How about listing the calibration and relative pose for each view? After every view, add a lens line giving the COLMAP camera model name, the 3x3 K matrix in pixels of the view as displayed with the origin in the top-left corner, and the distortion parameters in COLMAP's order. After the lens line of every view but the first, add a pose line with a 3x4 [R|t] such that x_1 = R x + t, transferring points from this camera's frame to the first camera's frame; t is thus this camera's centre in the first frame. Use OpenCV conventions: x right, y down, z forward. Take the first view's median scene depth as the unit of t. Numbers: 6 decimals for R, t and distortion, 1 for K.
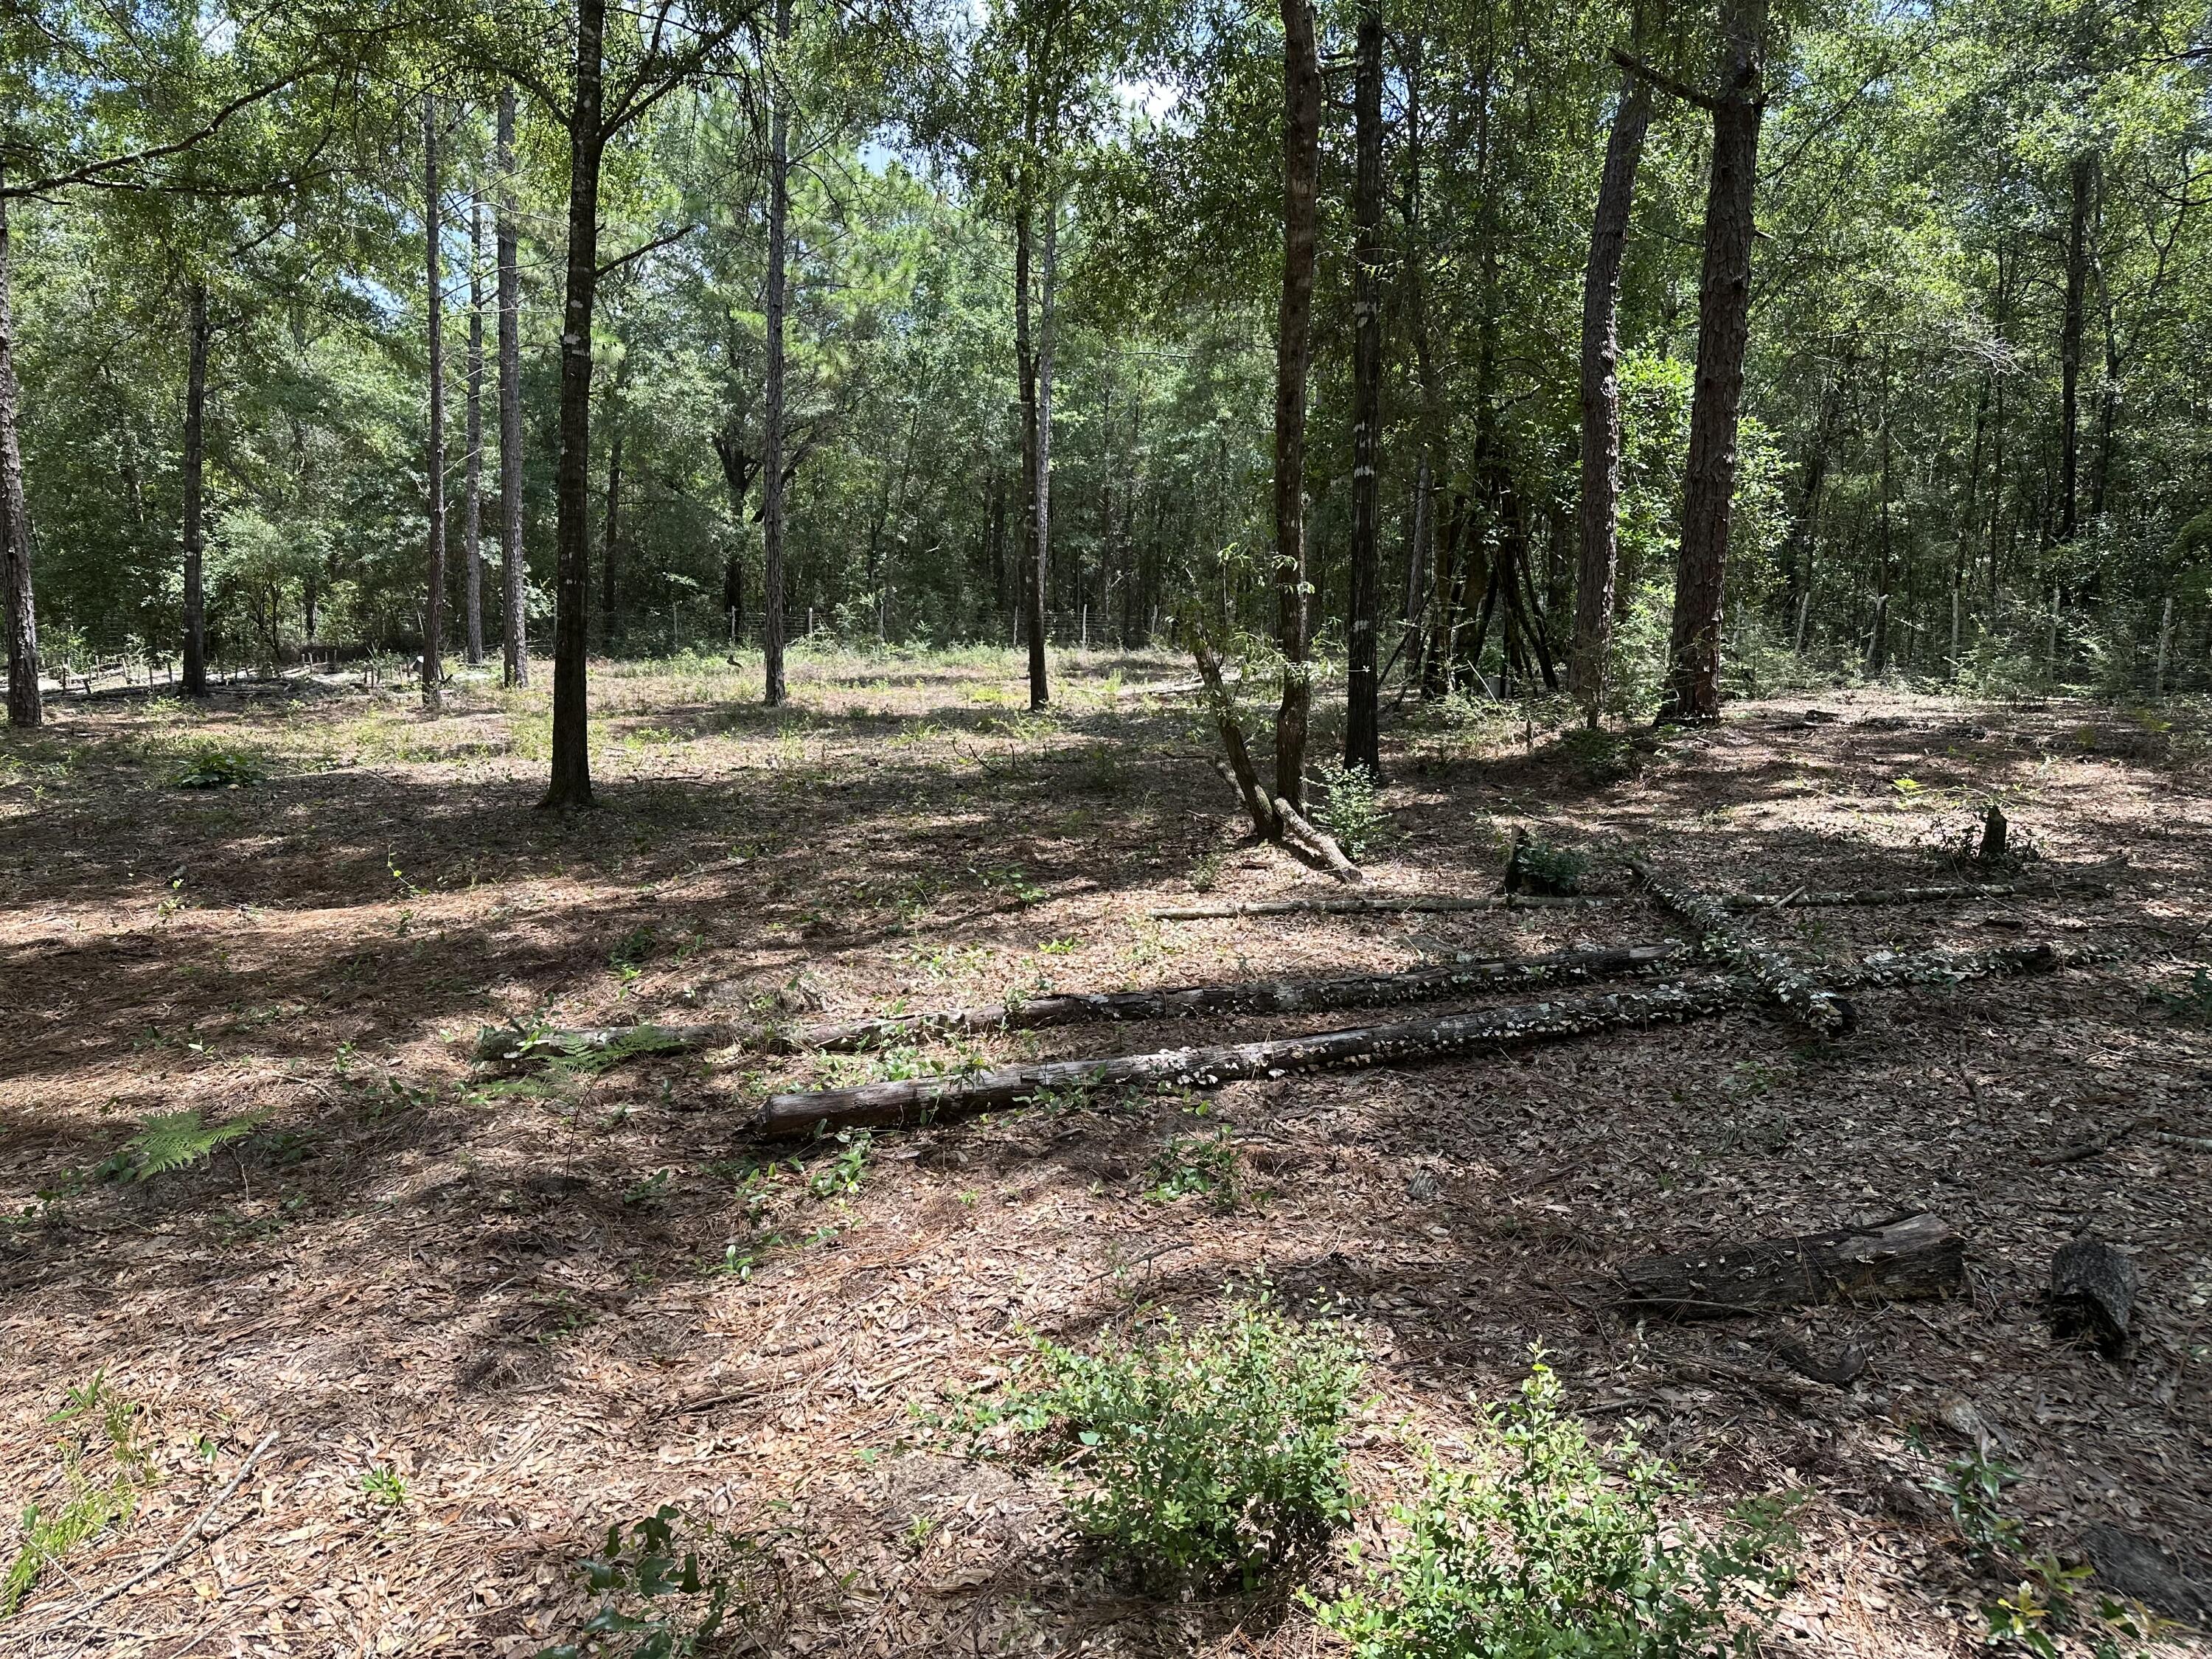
lens RADIAL K [[1499.9, 0, 1106.0], [0, 1499.9, 829.5], [0, 0, 1]] dist [0.159794, -0.263119]
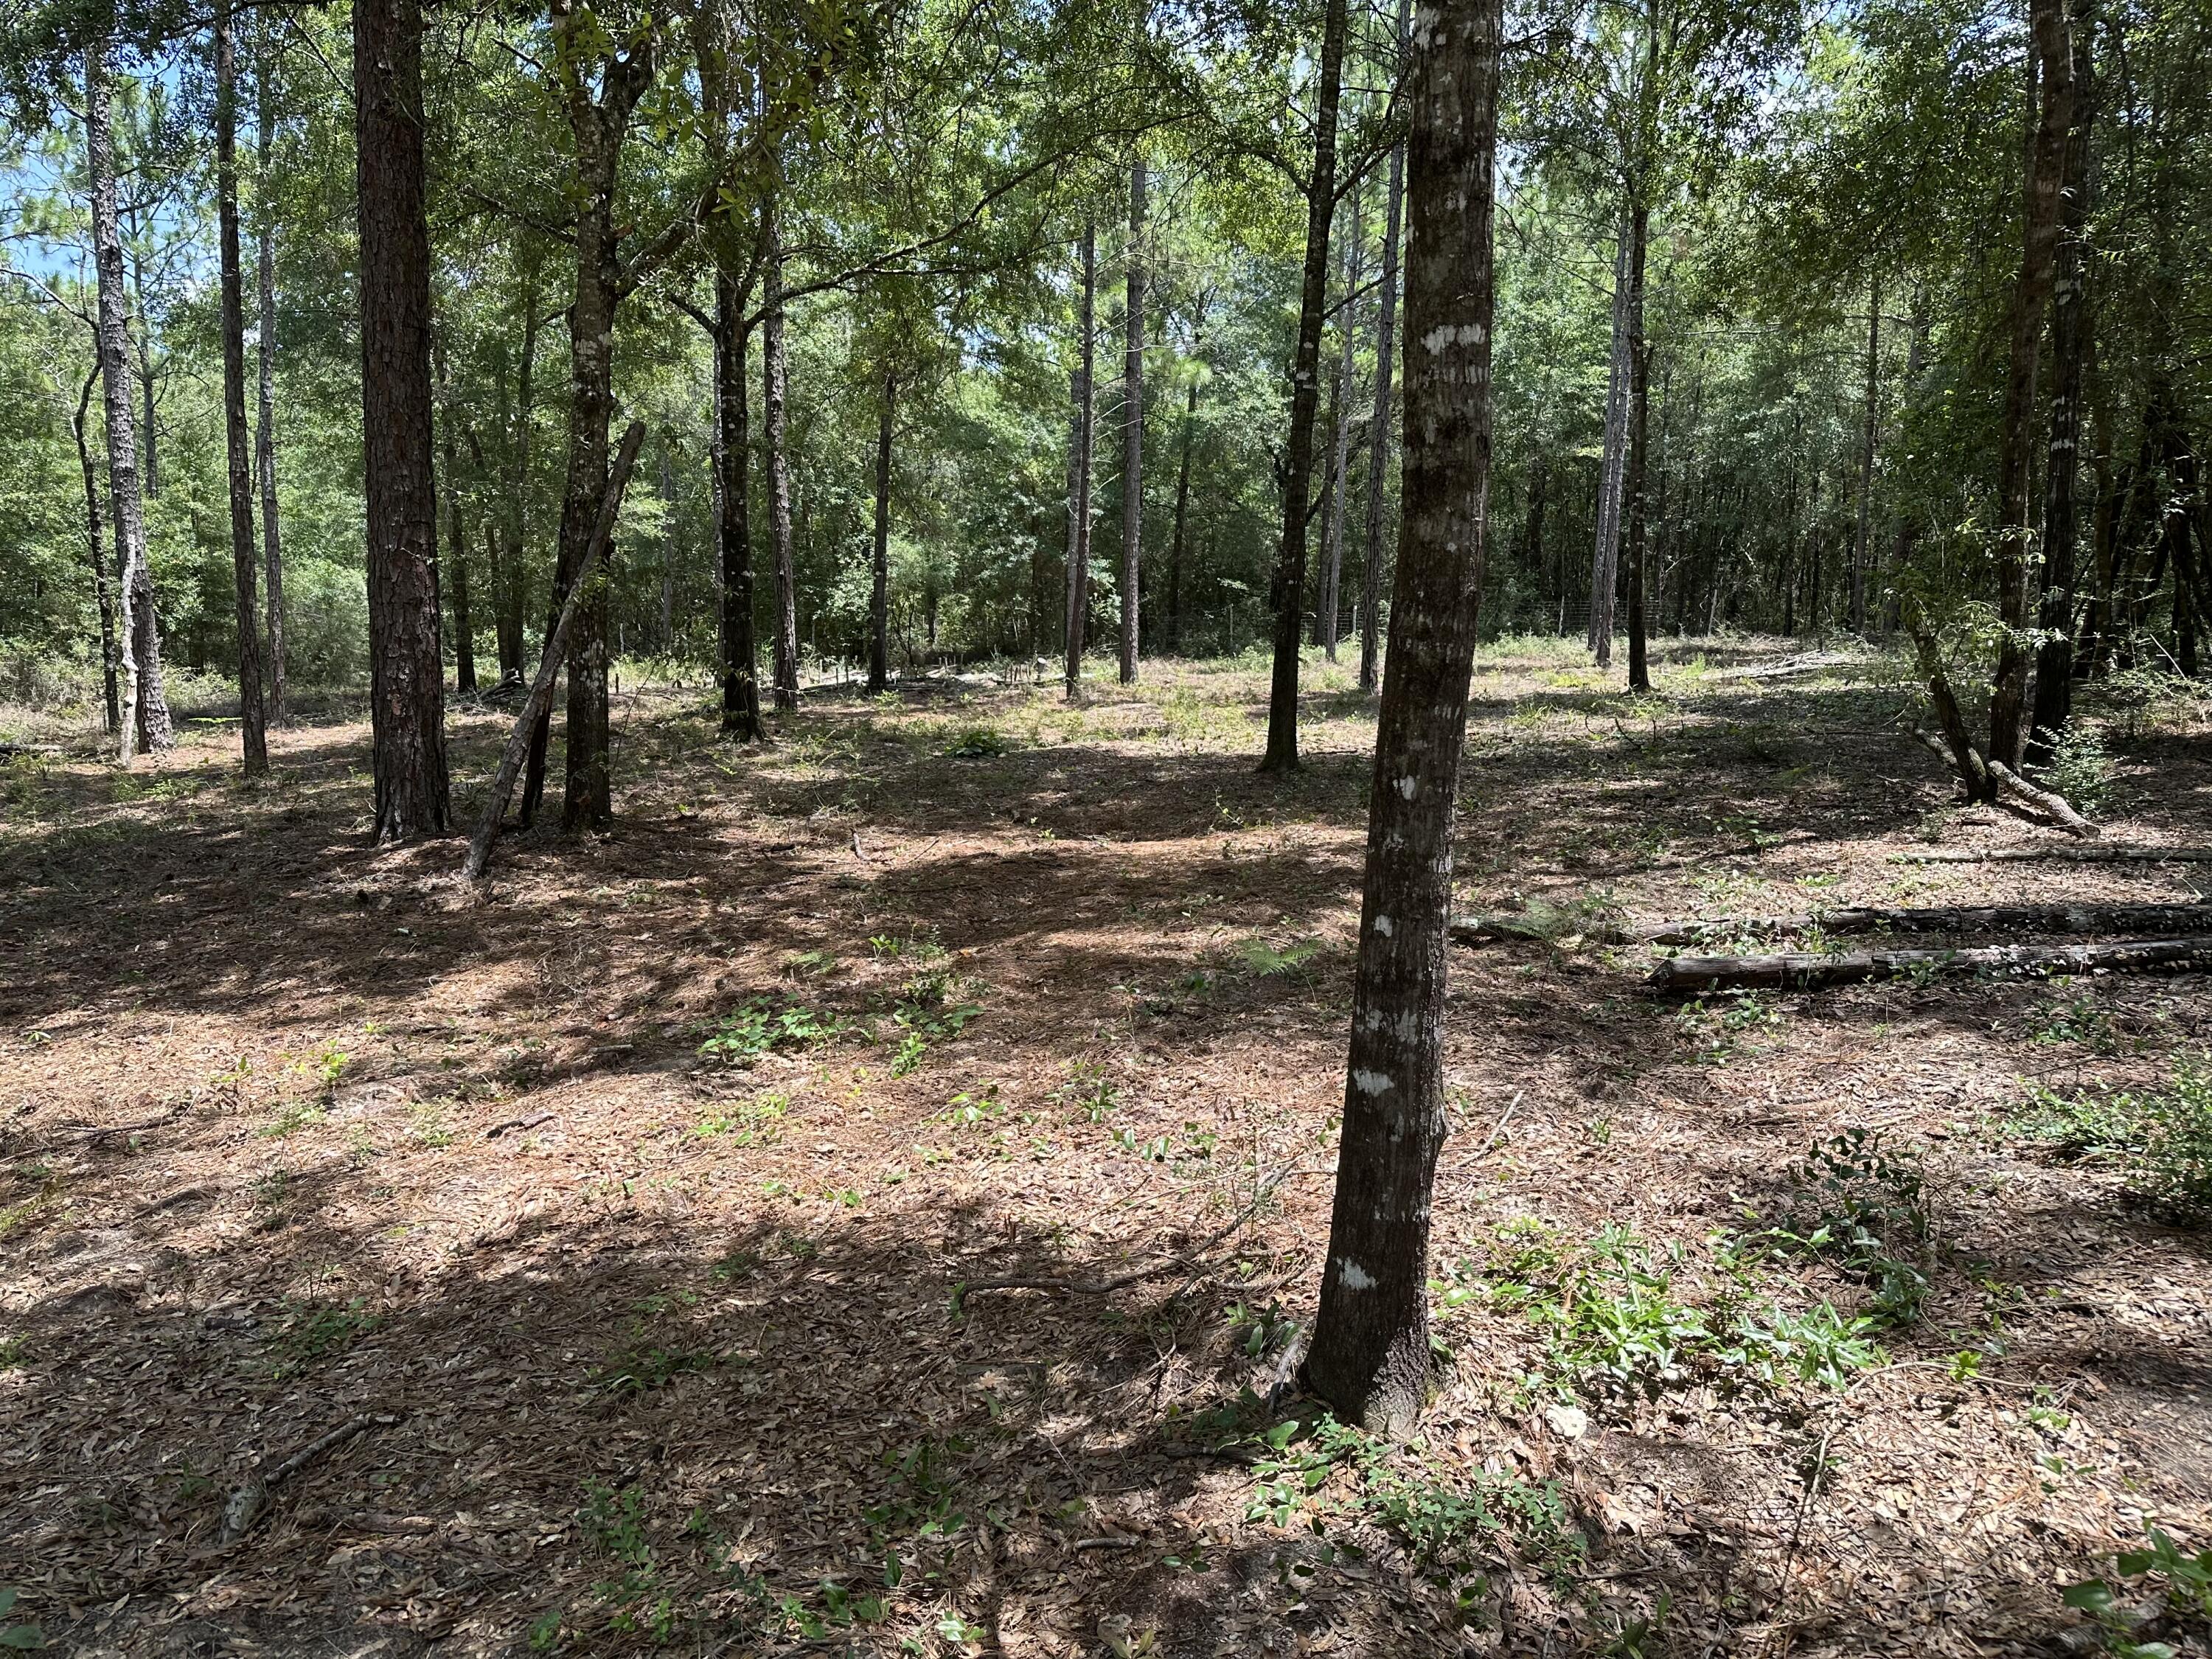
lens RADIAL K [[1505.4, 0, 1105.7], [0, 1505.4, 846.4], [0, 0, 1]] dist [0.039037, -0.055501]
pose [[0.948915, 0.024393, -0.314586, -0.143854], [-0.020628, 0.999670, 0.015295, 0.036850], [0.314856, -0.008024, 0.949106, -0.199614]]
